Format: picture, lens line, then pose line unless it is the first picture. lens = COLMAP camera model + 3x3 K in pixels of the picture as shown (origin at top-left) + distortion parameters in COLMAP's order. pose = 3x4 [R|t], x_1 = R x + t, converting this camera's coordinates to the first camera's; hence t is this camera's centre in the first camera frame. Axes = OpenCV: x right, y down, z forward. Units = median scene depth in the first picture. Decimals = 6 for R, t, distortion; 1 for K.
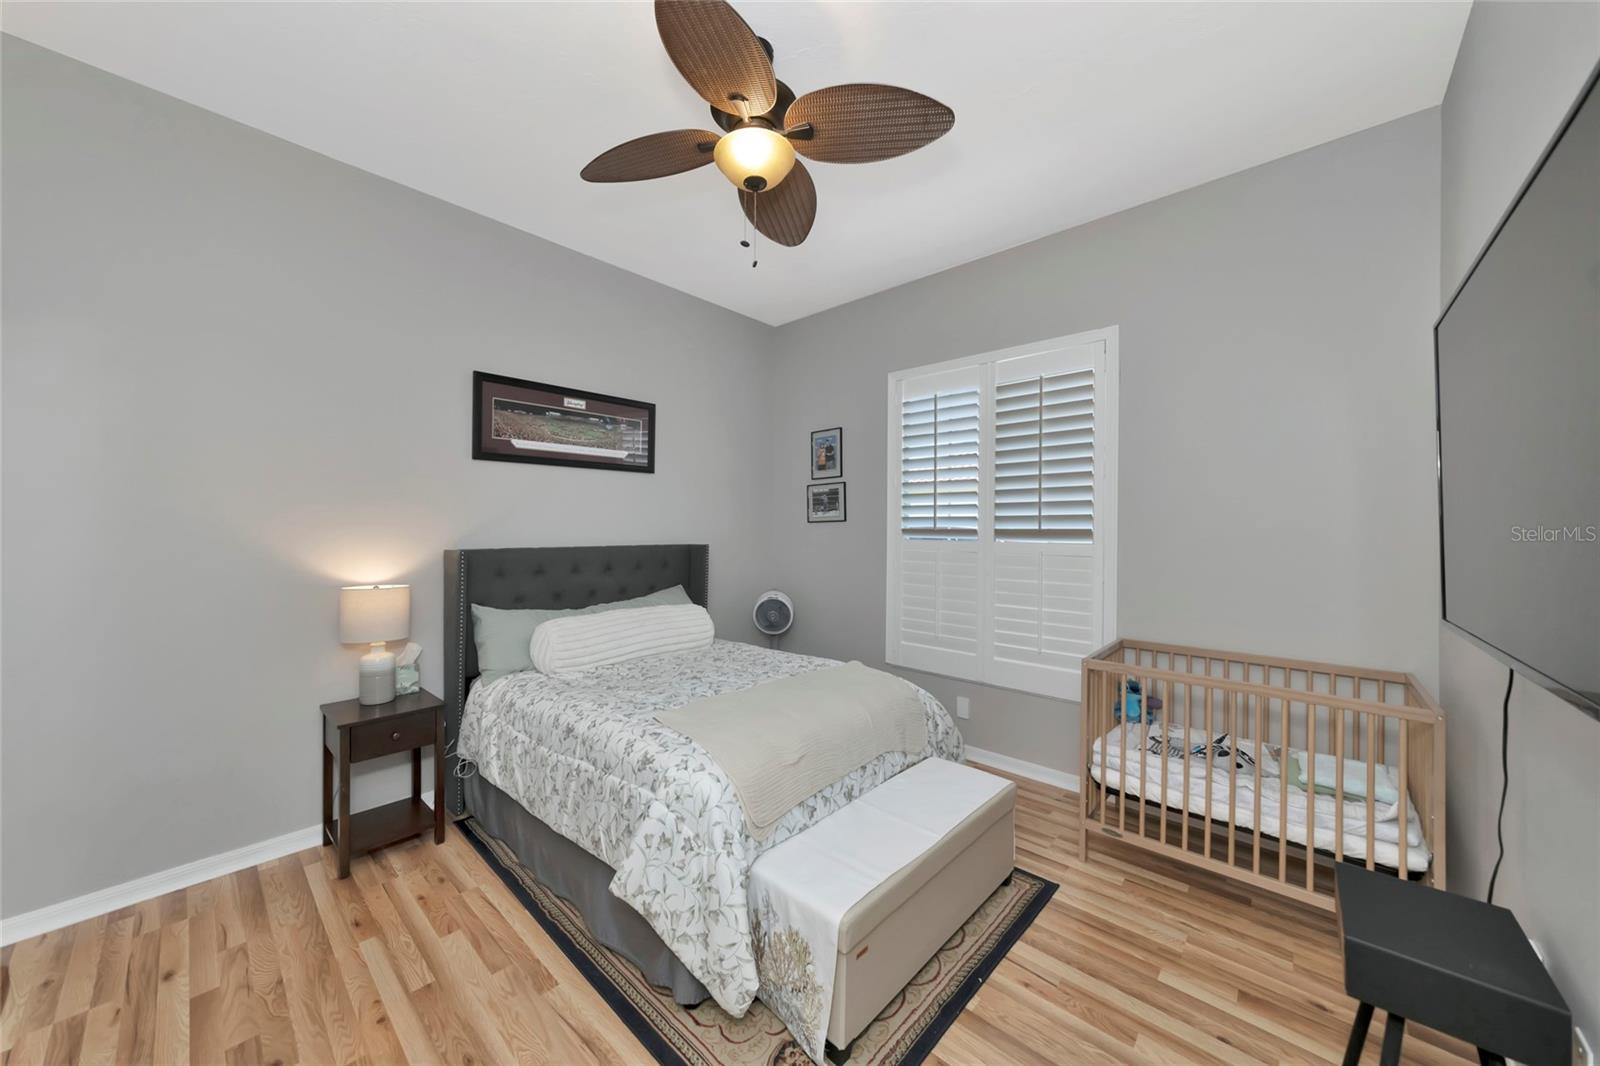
lens RADIAL K [[570.6, 0, 799.6], [0, 570.6, 531.8], [0, 0, 1]] dist [0.000075, -0.000008]
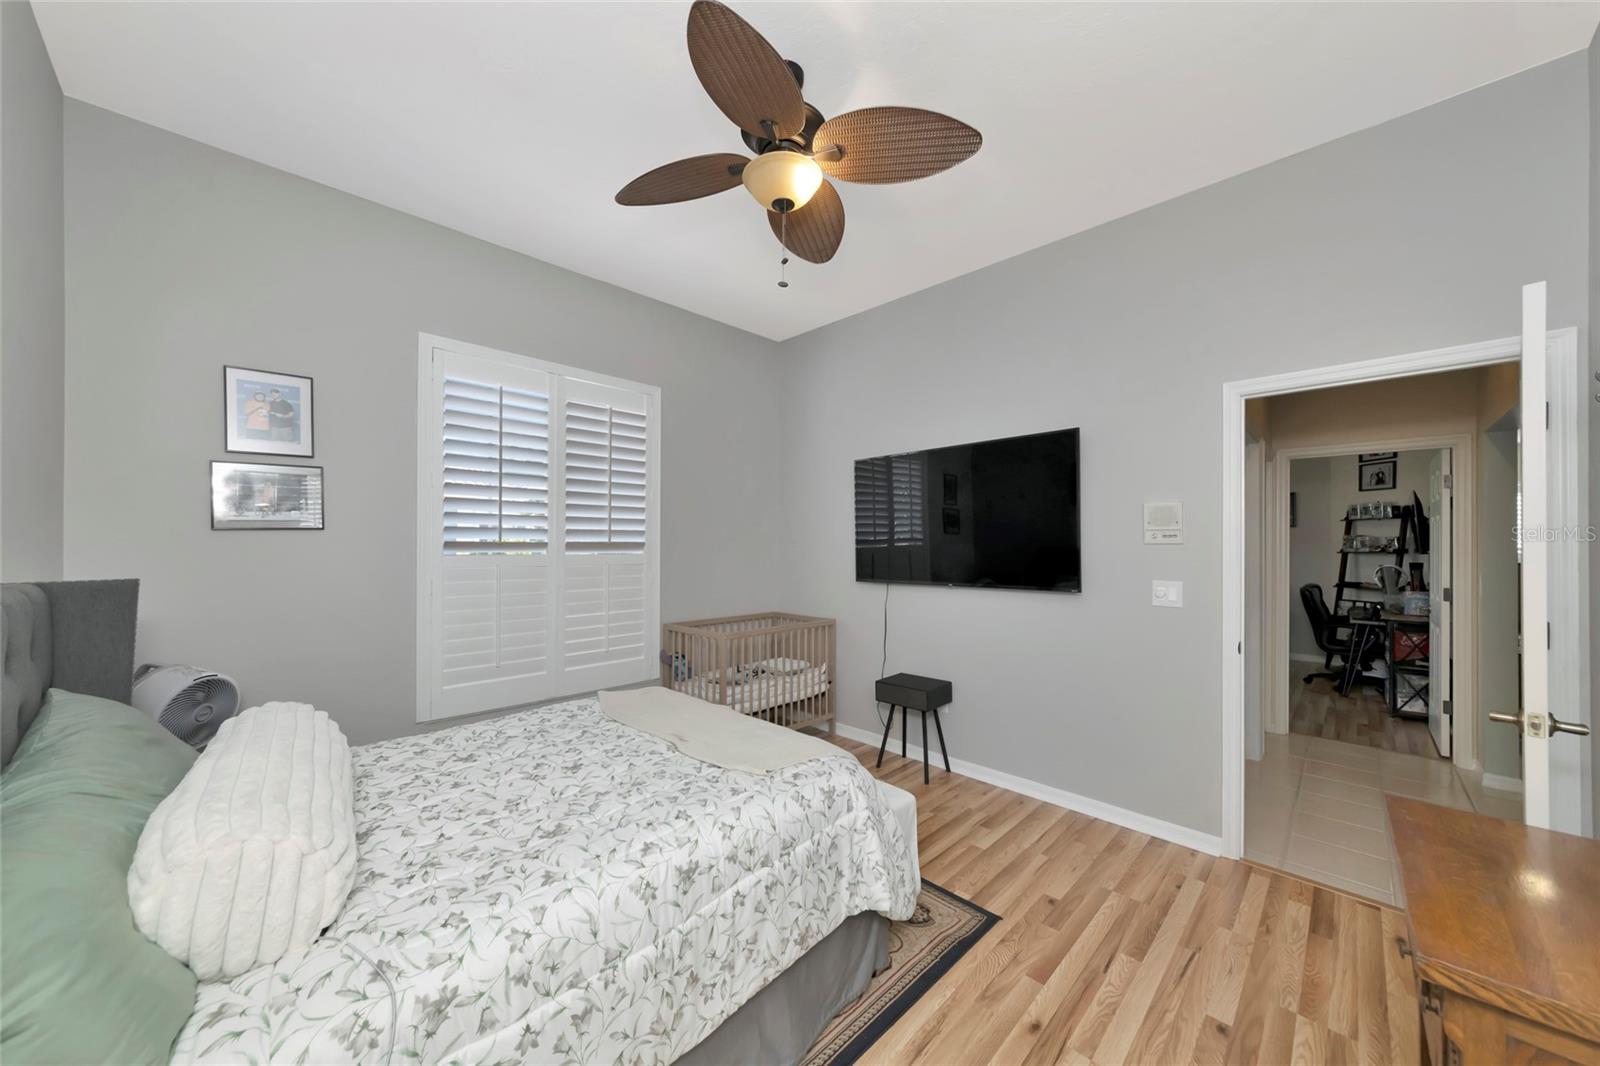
lens RADIAL K [[565.8, 0, 801.3], [0, 565.8, 542.3], [0, 0, 1]] dist [-0.000295, -0.000038]
pose [[0.029192, -0.003891, 0.999566, -0.724310], [-0.000102, 0.999992, 0.003896, -0.008896], [-0.999574, -0.000216, 0.029192, 0.617542]]
